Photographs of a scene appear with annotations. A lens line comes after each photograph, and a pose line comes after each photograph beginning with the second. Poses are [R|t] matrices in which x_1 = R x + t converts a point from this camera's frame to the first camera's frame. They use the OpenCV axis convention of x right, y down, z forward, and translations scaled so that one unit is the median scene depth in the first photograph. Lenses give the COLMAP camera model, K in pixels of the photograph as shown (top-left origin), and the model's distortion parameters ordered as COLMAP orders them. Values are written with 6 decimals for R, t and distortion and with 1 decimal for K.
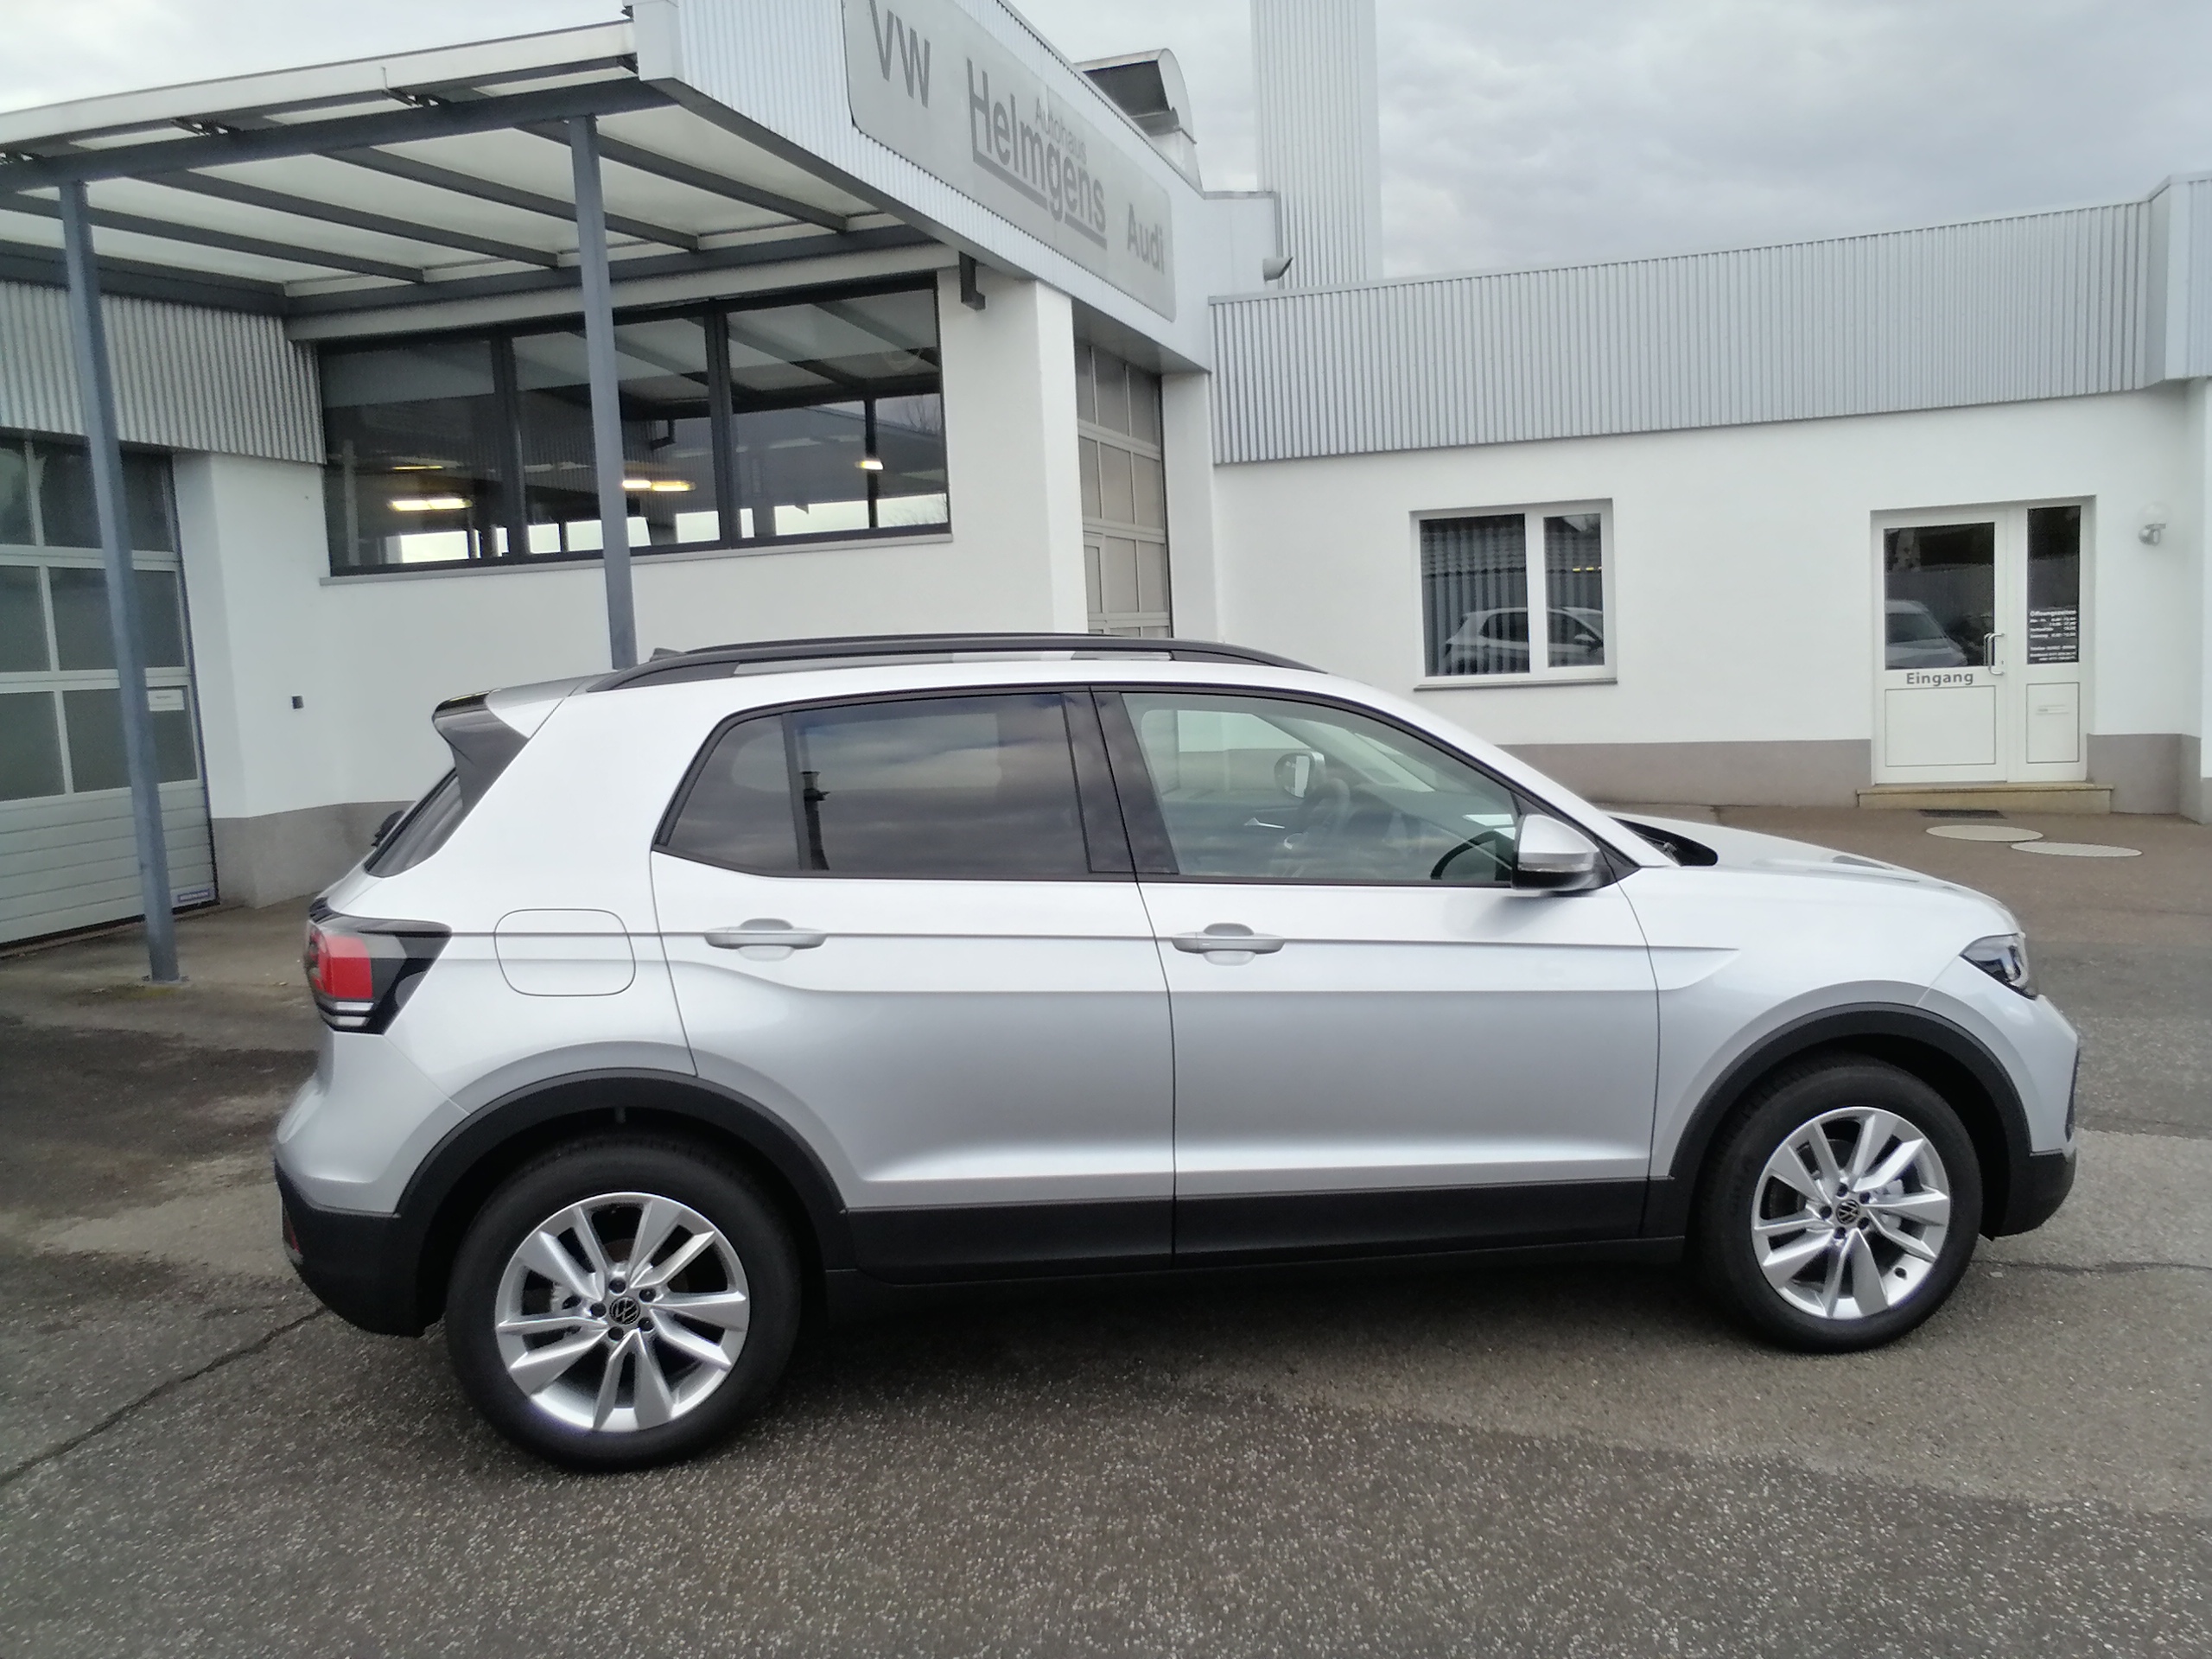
lens RADIAL K [[1749.6, 0, 1135.9], [0, 1749.6, 789.0], [0, 0, 1]] dist [-0.053741, 0.162075]
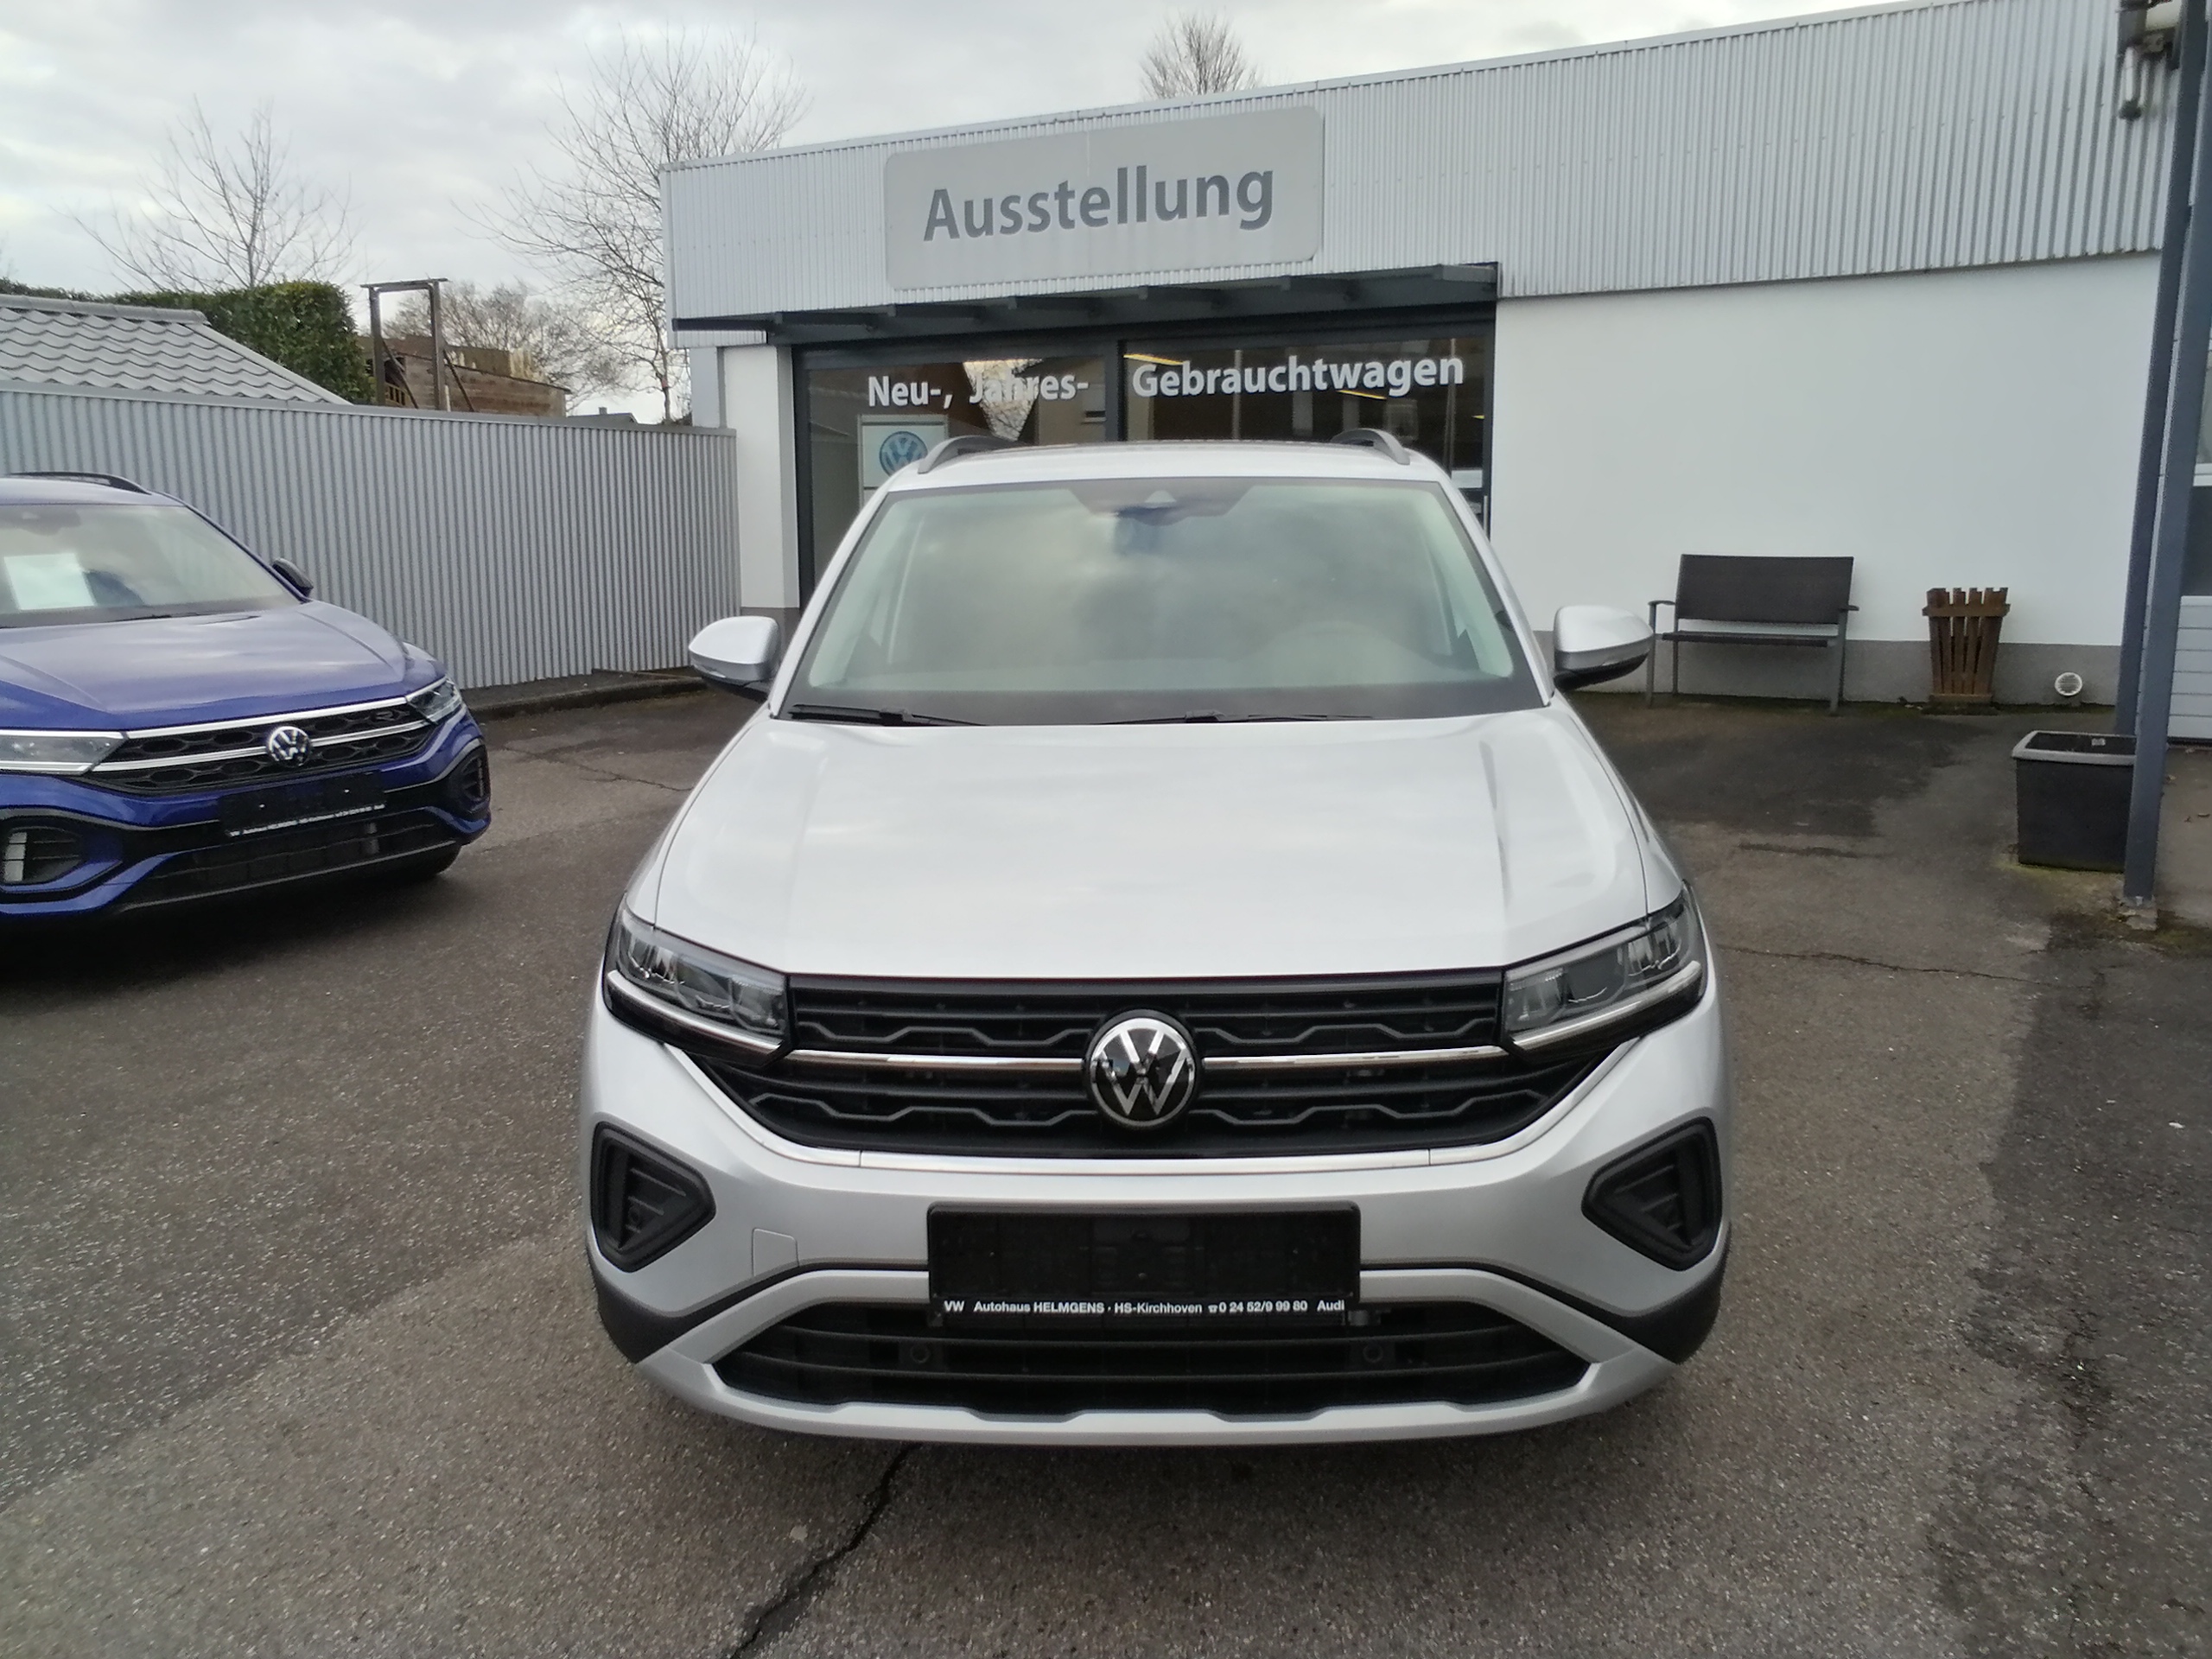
lens RADIAL K [[1760.4, 0, 1140.6], [0, 1760.4, 795.3], [0, 0, 1]] dist [-0.077383, 0.201711]
pose [[-0.209443, 0.200485, -0.957047, 1.107721], [-0.078113, 0.972197, 0.220753, -0.118888], [0.974696, 0.120993, -0.187960, 1.342032]]
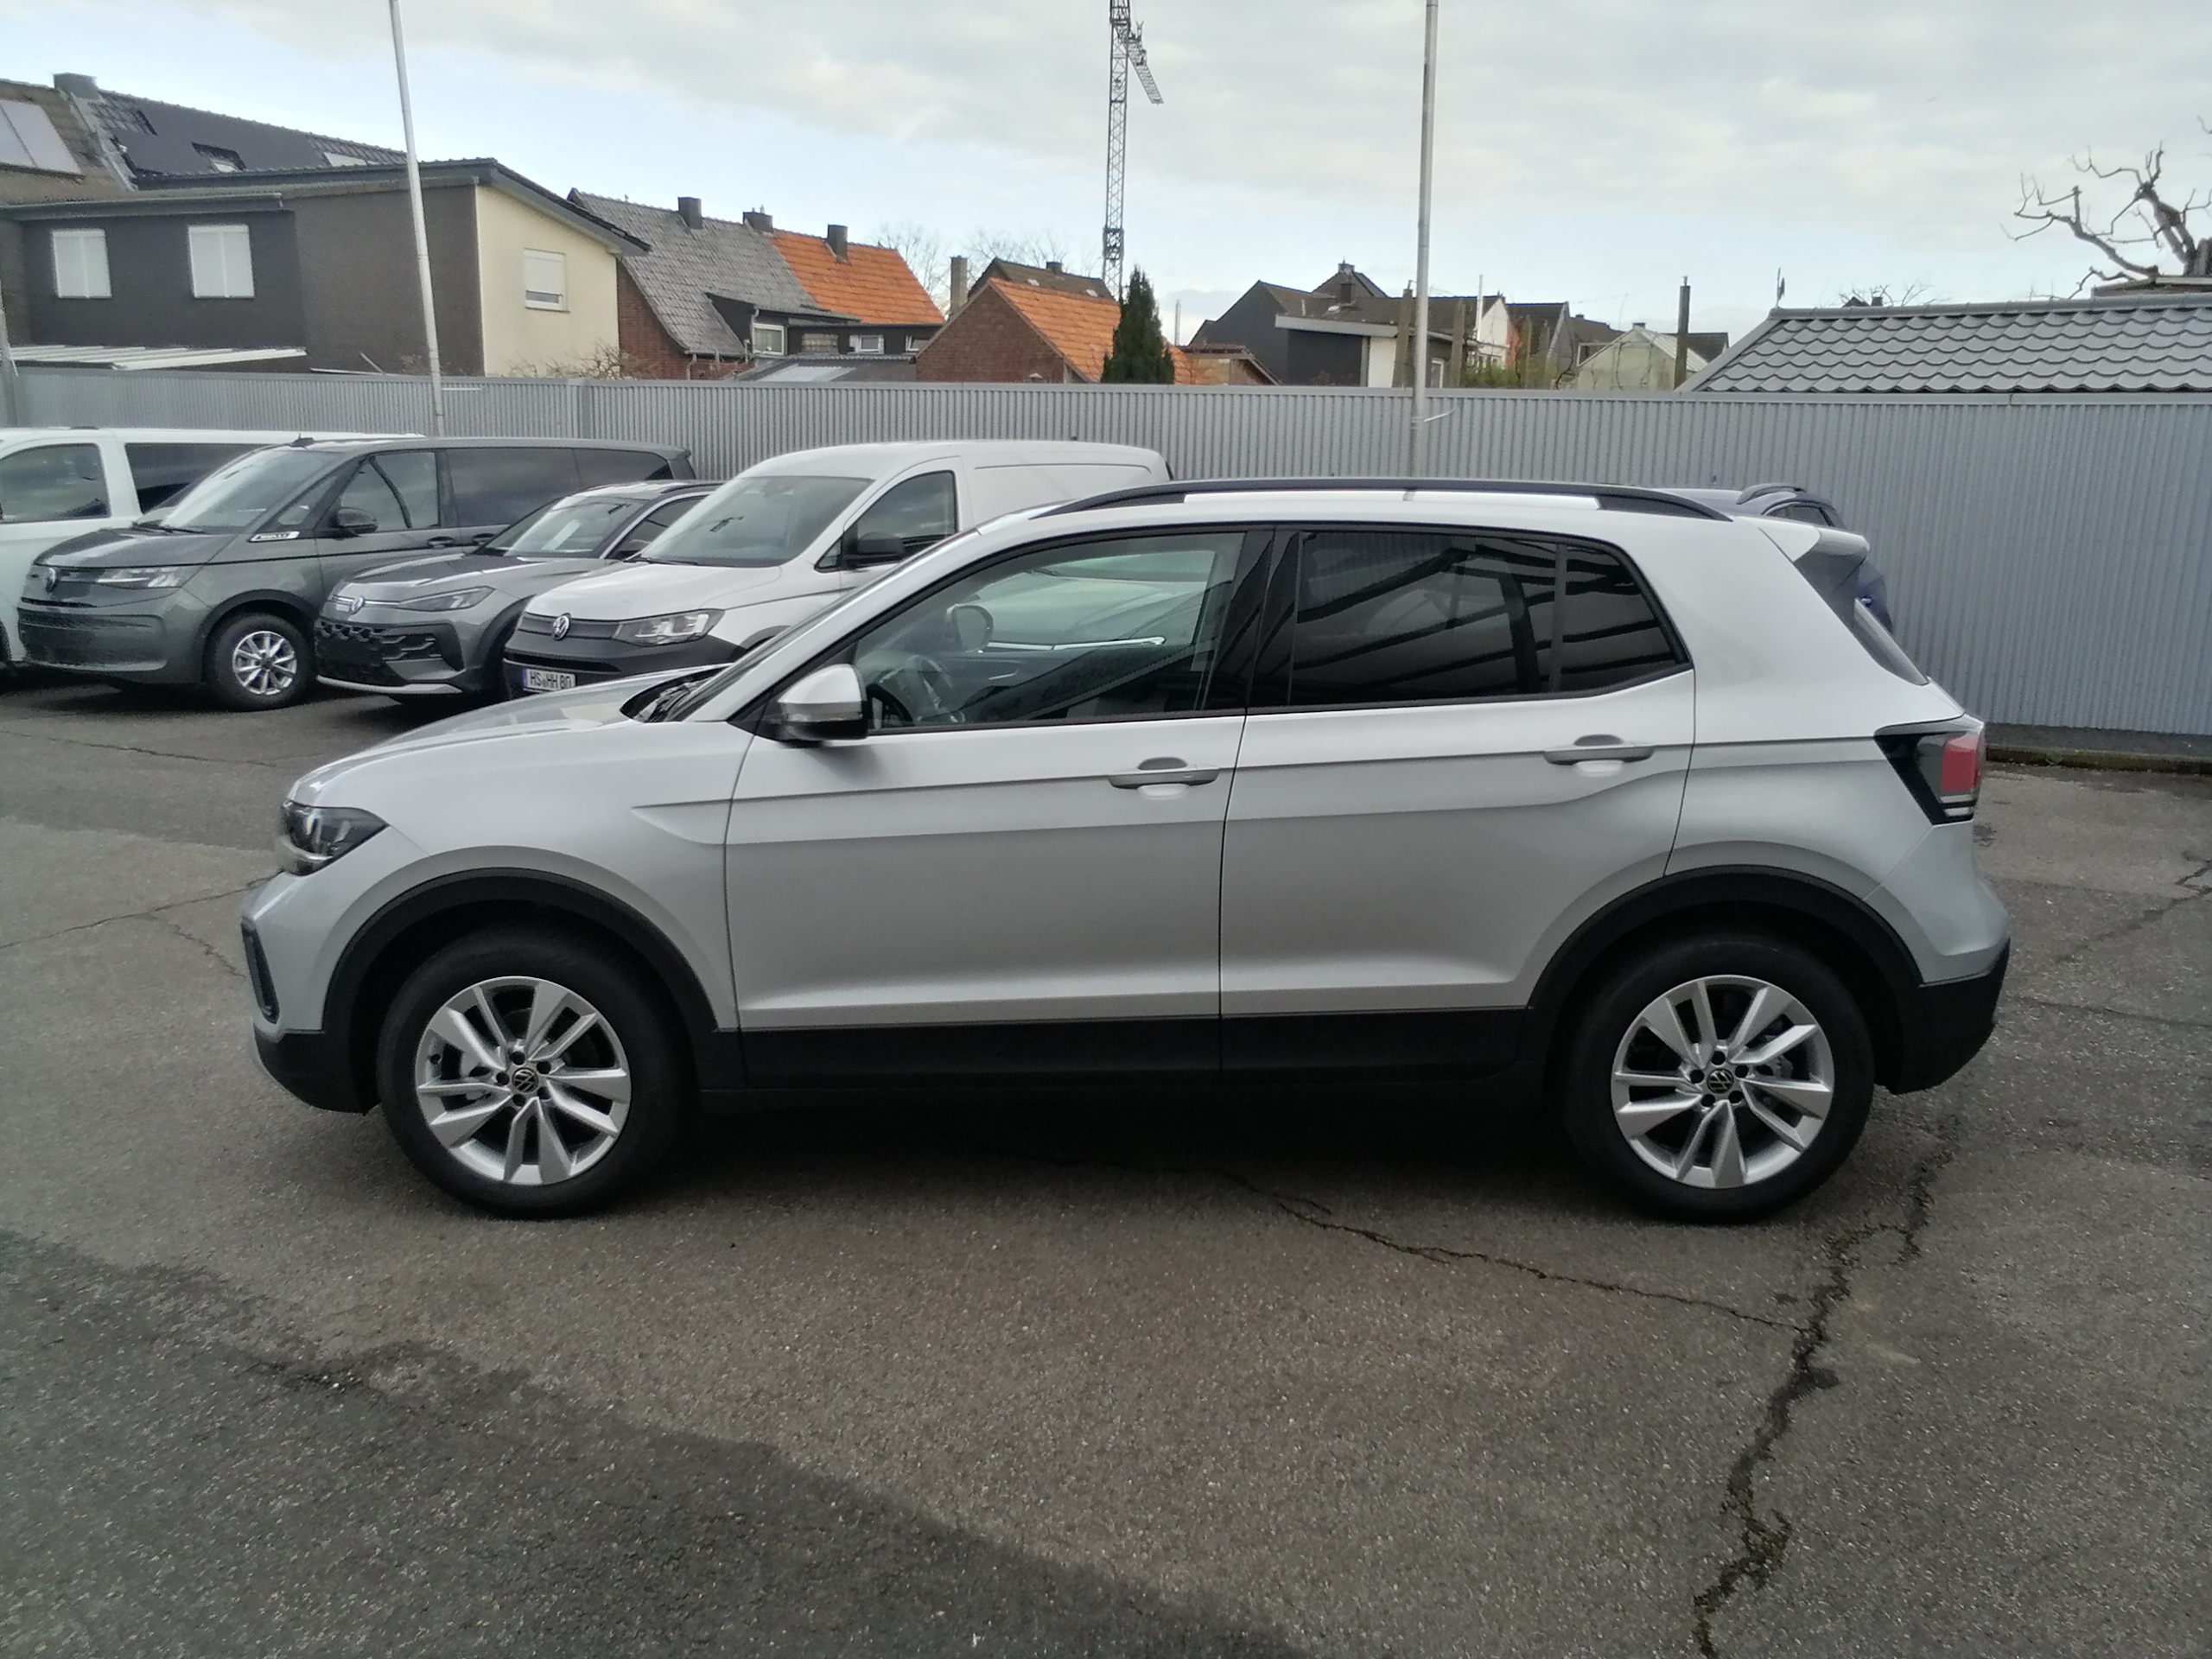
lens RADIAL K [[1743.9, 0, 1135.9], [0, 1743.9, 793.3], [0, 0, 1]] dist [-0.058774, 0.176280]
pose [[-0.978816, -0.020481, 0.203713, -0.211488], [0.037018, 0.960882, 0.274473, -0.215849], [-0.201366, 0.276200, -0.939769, 2.256064]]
